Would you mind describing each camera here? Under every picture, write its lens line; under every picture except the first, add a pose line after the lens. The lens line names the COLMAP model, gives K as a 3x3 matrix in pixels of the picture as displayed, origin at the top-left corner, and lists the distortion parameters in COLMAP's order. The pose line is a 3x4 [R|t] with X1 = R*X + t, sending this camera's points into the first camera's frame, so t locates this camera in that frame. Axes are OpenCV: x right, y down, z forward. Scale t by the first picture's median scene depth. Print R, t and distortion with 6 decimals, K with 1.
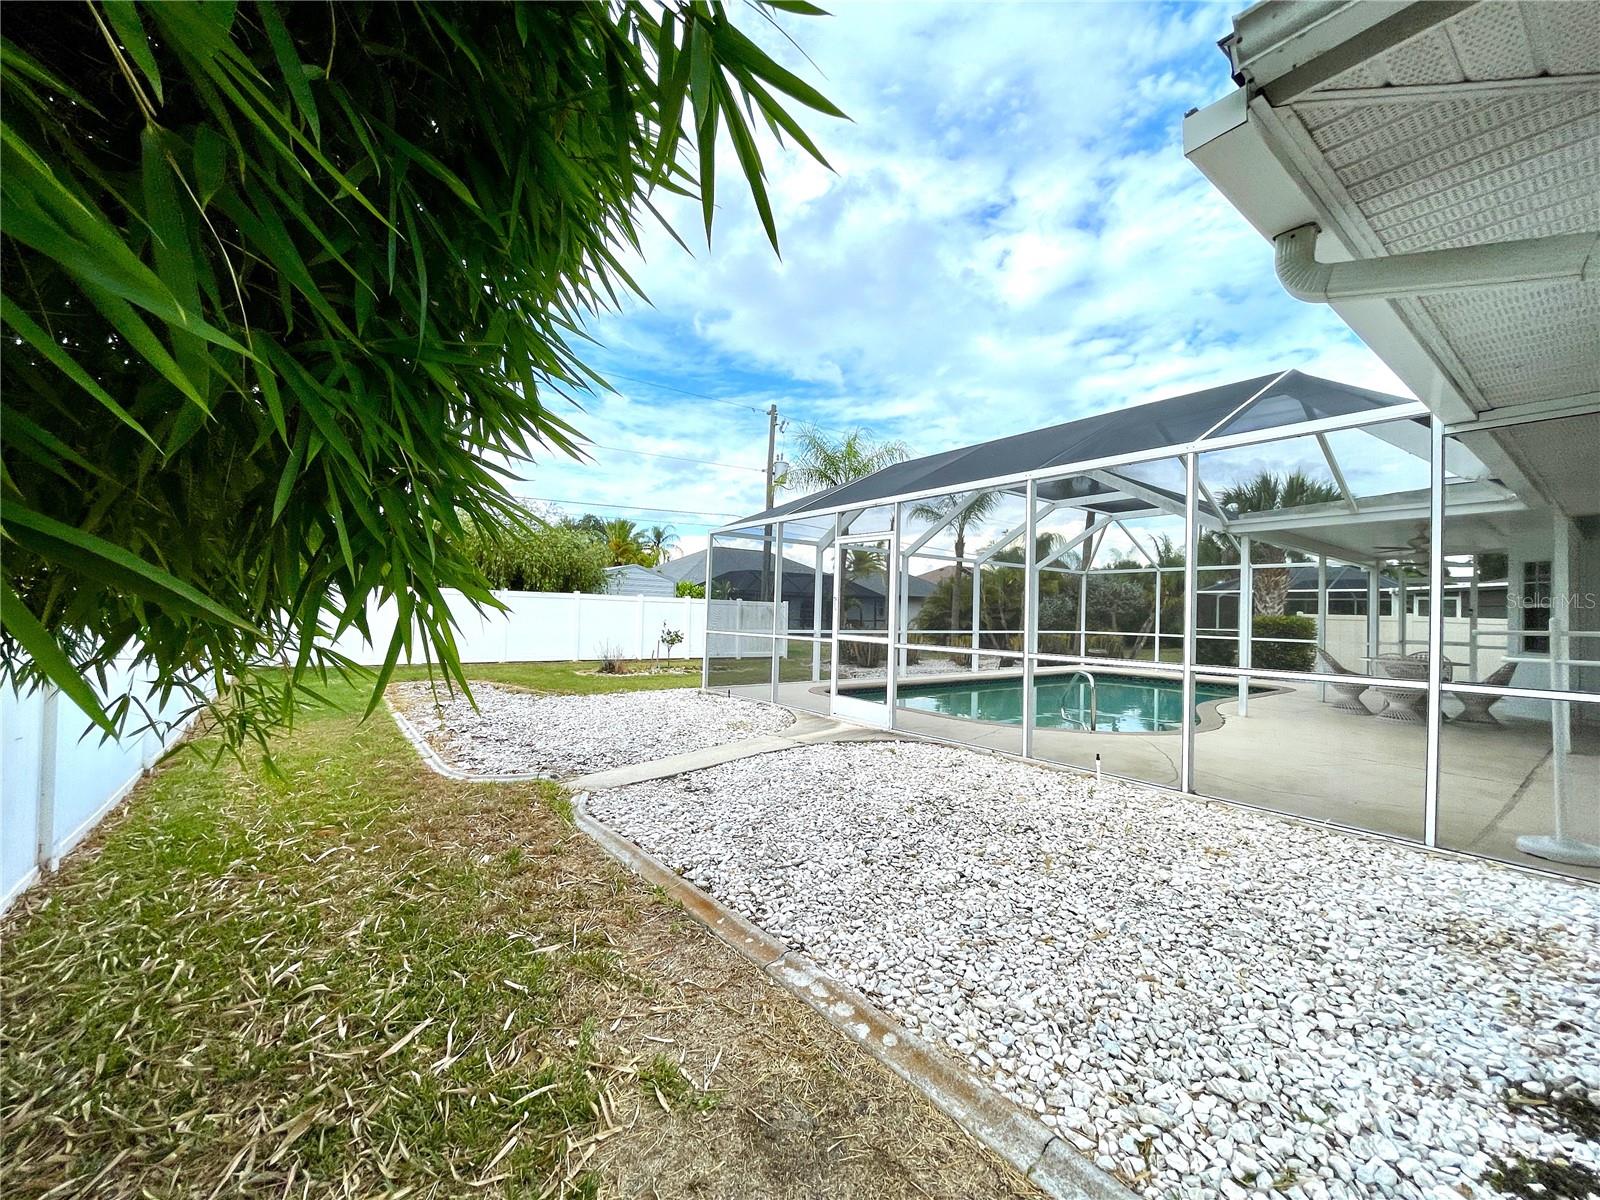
lens RADIAL K [[645.3, 0, 796.4], [0, 645.3, 598.9], [0, 0, 1]] dist [-0.000404, -0.000087]
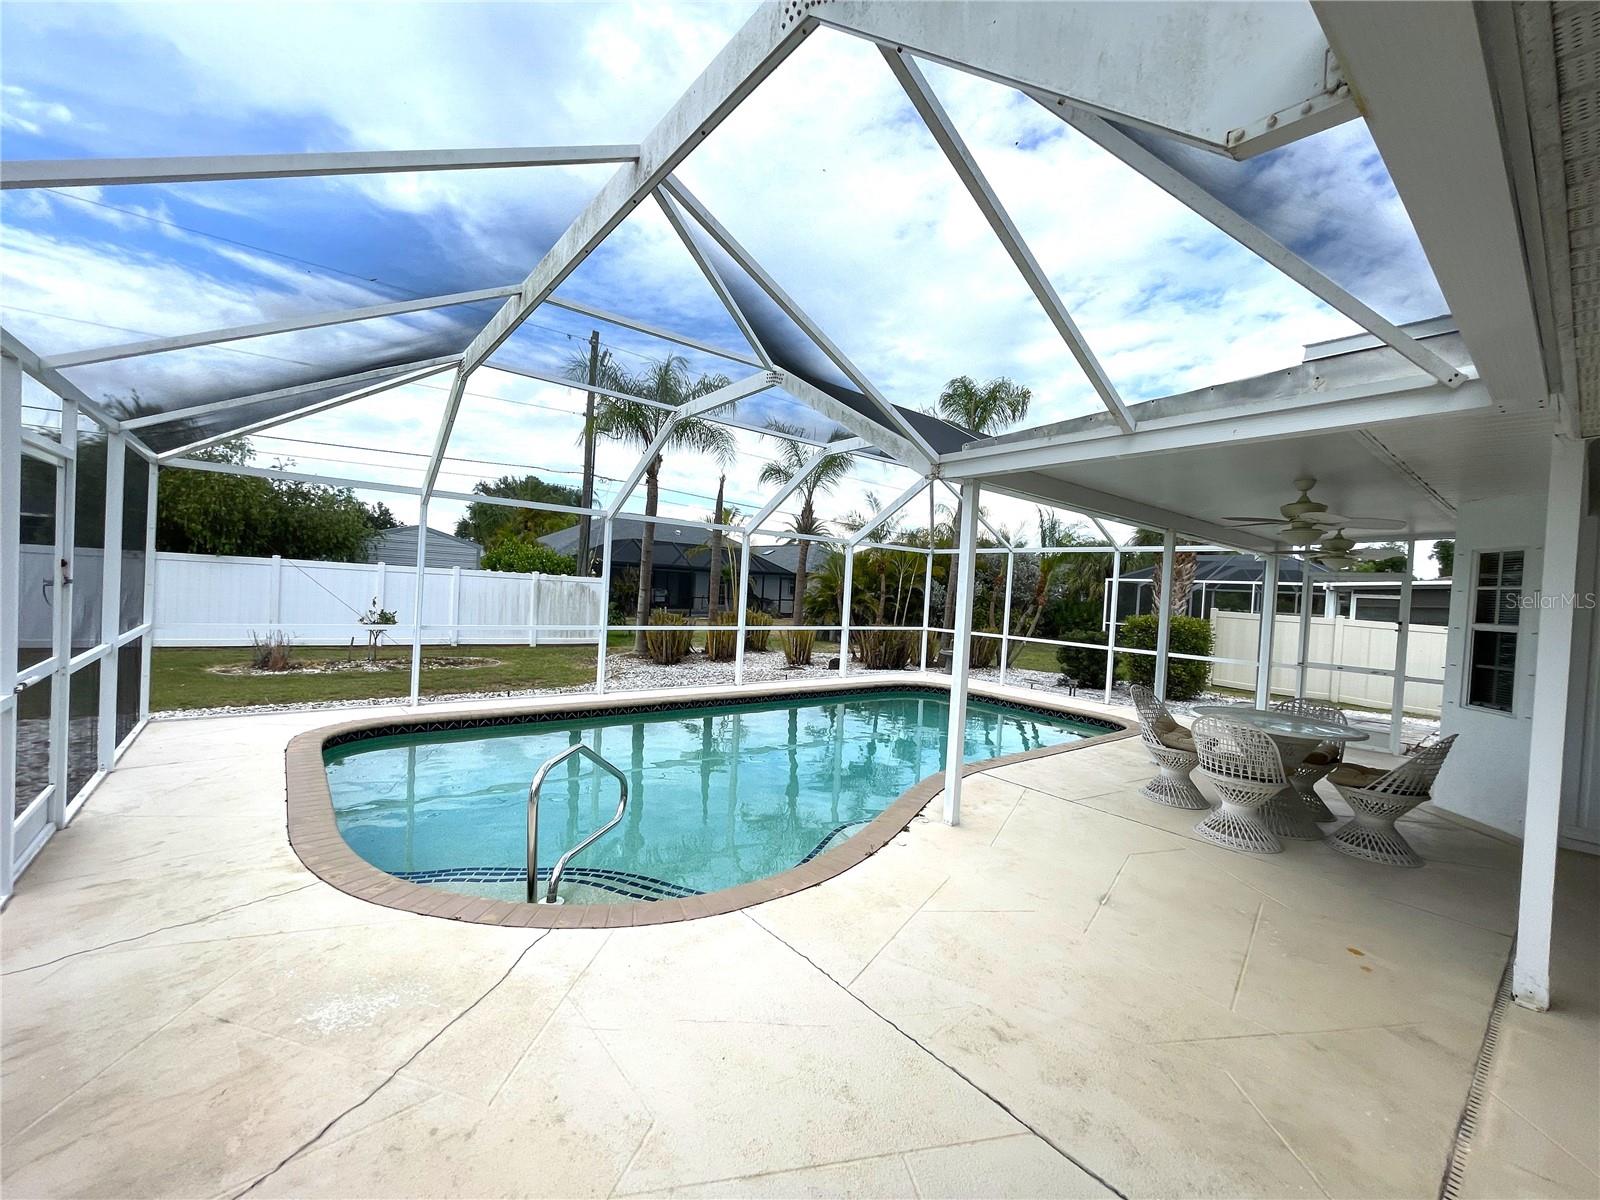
lens RADIAL K [[645.3, 0, 796.4], [0, 645.3, 598.9], [0, 0, 1]] dist [-0.000404, -0.000087]
pose [[0.999133, 0.029176, 0.029690, 0.272234], [-0.030366, 0.998721, 0.040438, -0.010816], [-0.028472, -0.041304, 0.998741, 0.238345]]
